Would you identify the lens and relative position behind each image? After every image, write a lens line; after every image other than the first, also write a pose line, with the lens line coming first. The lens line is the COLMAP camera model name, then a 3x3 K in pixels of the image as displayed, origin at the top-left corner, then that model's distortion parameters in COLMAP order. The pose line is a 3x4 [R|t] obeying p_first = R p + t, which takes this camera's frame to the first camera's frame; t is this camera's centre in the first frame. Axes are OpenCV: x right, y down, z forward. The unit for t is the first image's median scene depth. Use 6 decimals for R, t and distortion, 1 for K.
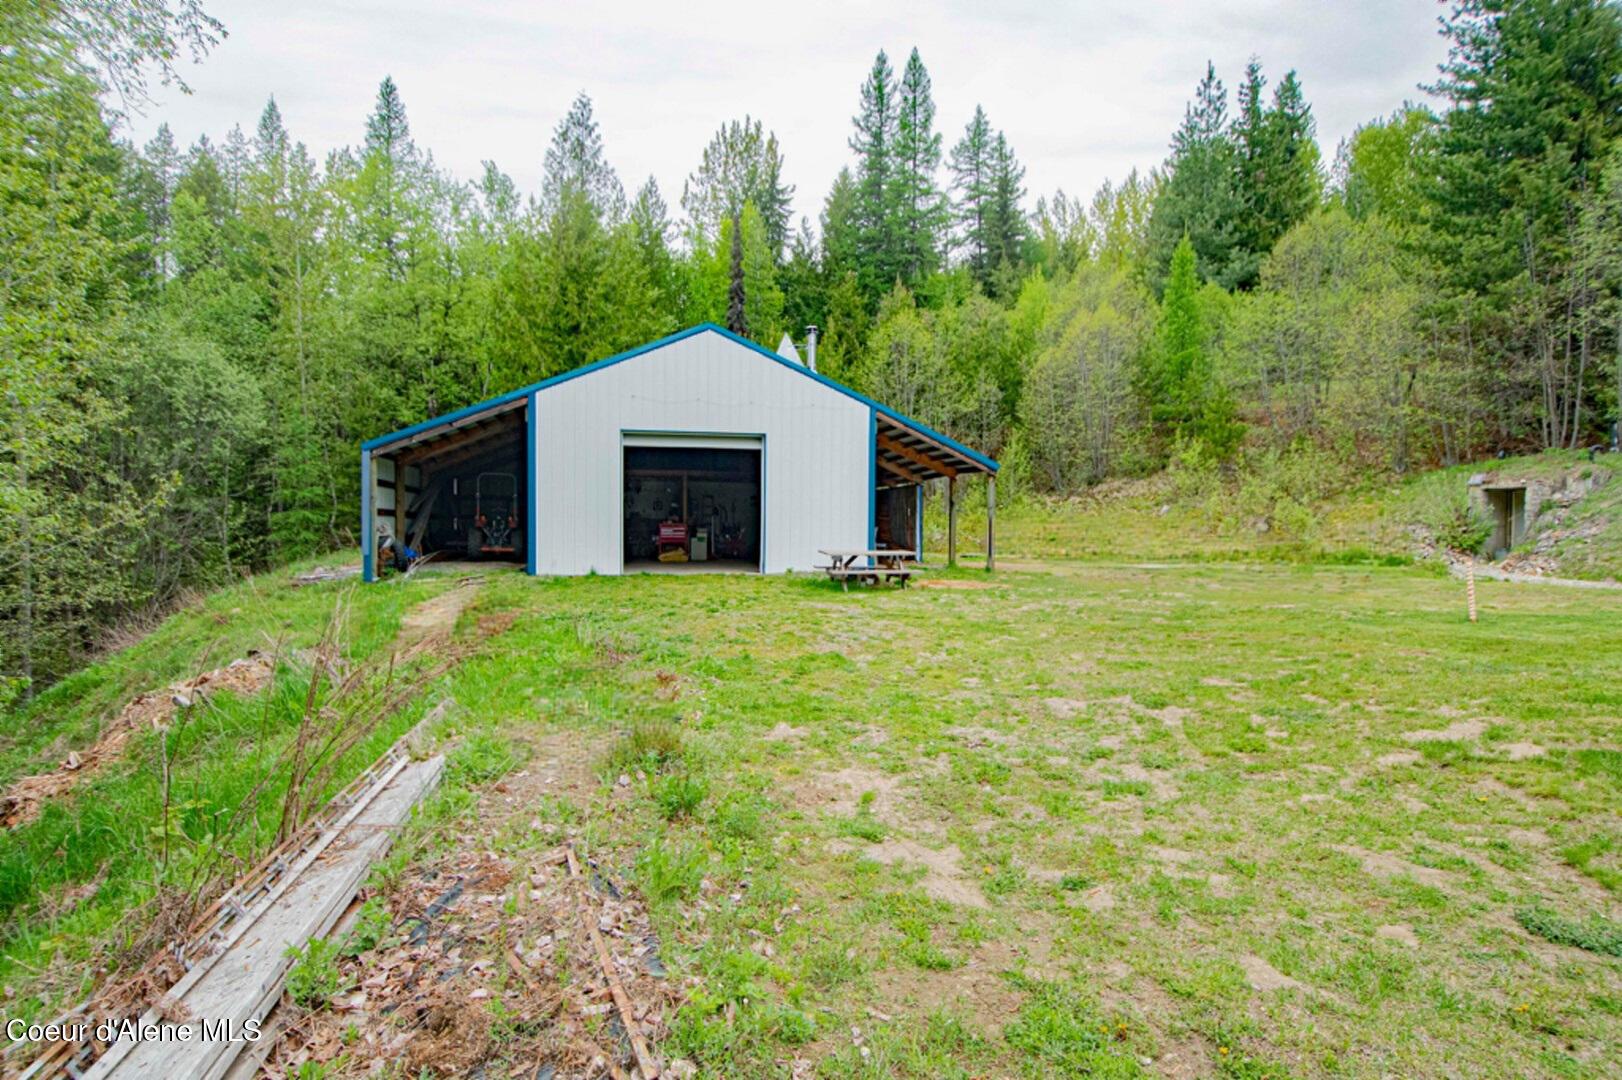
lens RADIAL K [[868.9, 0, 818.2], [0, 868.9, 579.2], [0, 0, 1]] dist [-0.010015, 0.000216]
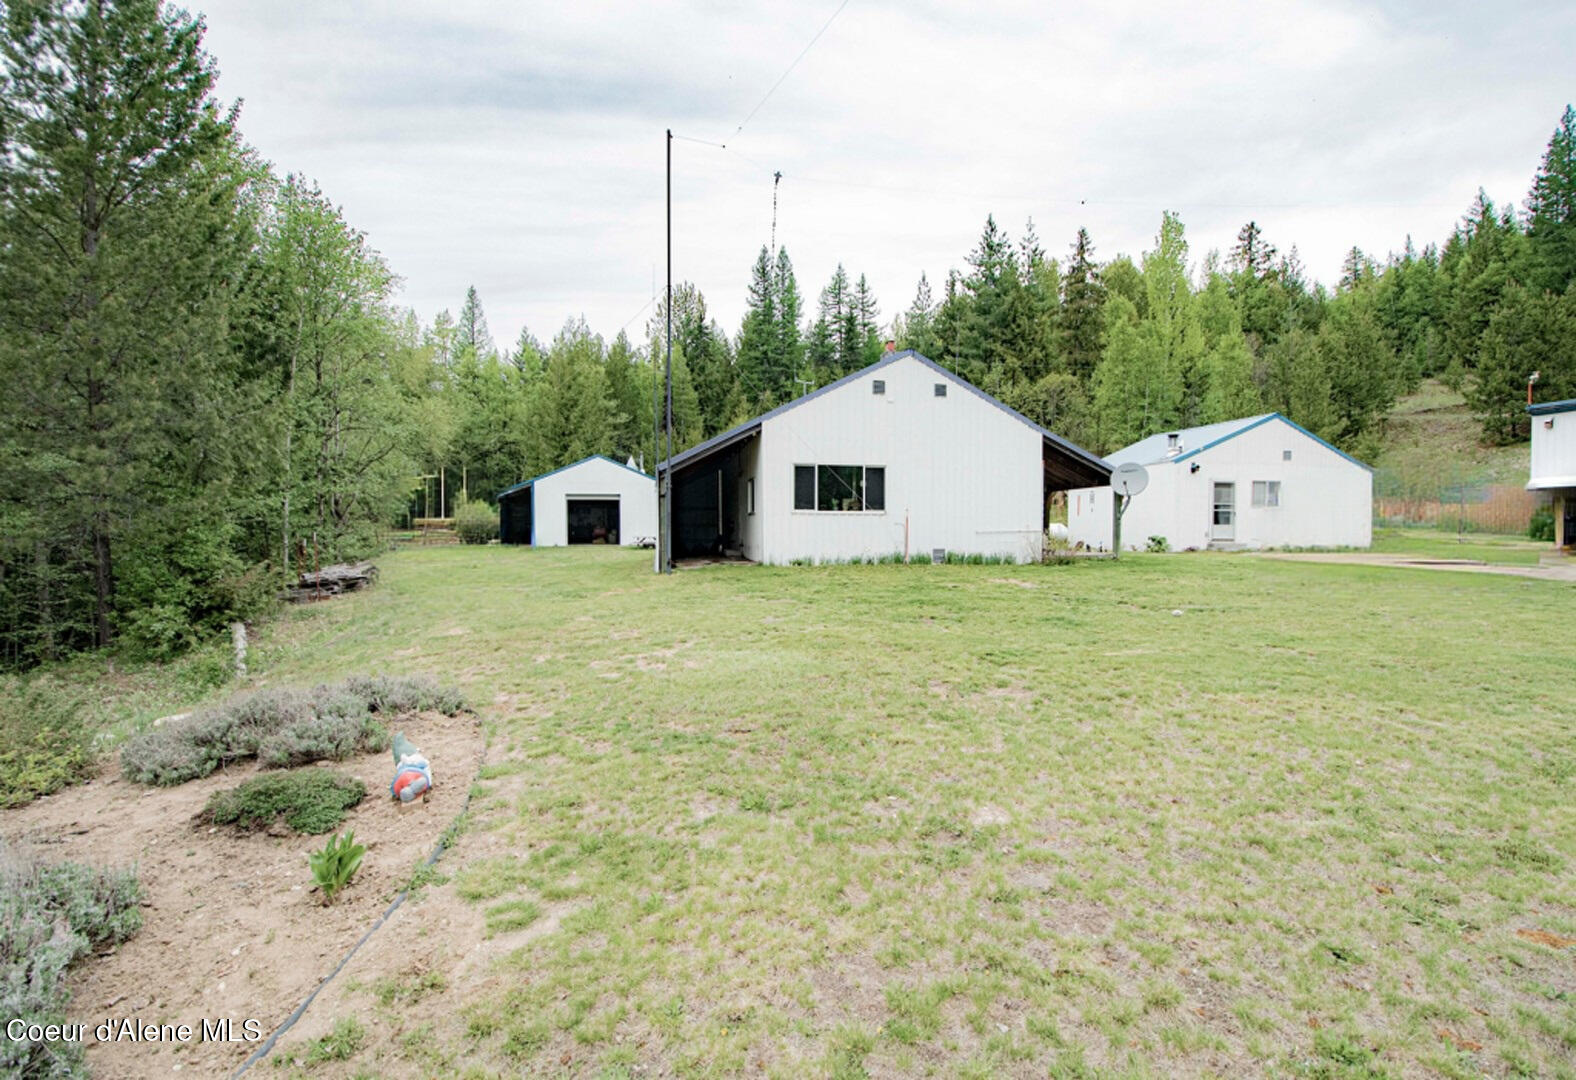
lens RADIAL K [[709.9, 0, 831.4], [0, 709.9, 556.8], [0, 0, 1]] dist [-0.010473, -0.000527]
pose [[0.999666, -0.011809, 0.022981, 0.223151], [0.012229, 0.999760, -0.018203, 0.031745], [-0.022760, 0.018477, 0.999570, -0.504873]]
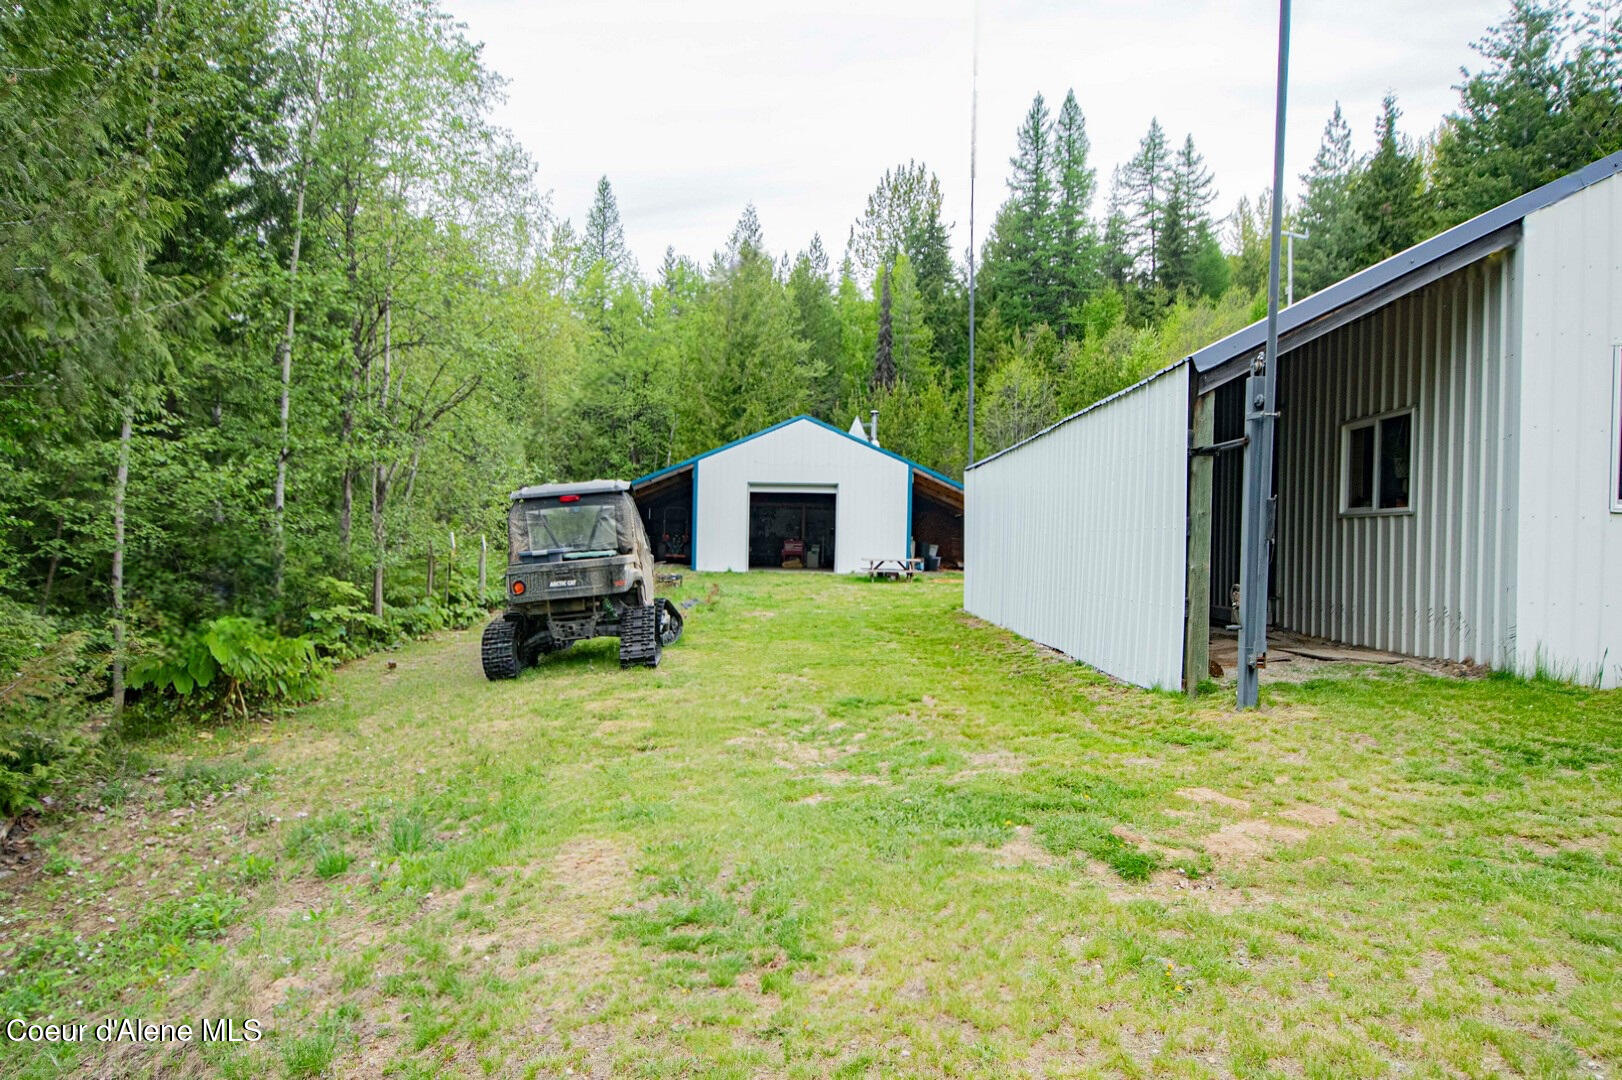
lens RADIAL K [[1026.6, 0, 816.1], [0, 1026.6, 550.4], [0, 0, 1]] dist [0.002149, -0.001619]
pose [[0.974998, 0.011662, -0.221906, 0.126500], [-0.023735, 0.998374, -0.051817, 0.019810], [0.220941, 0.055789, 0.973690, -0.326241]]
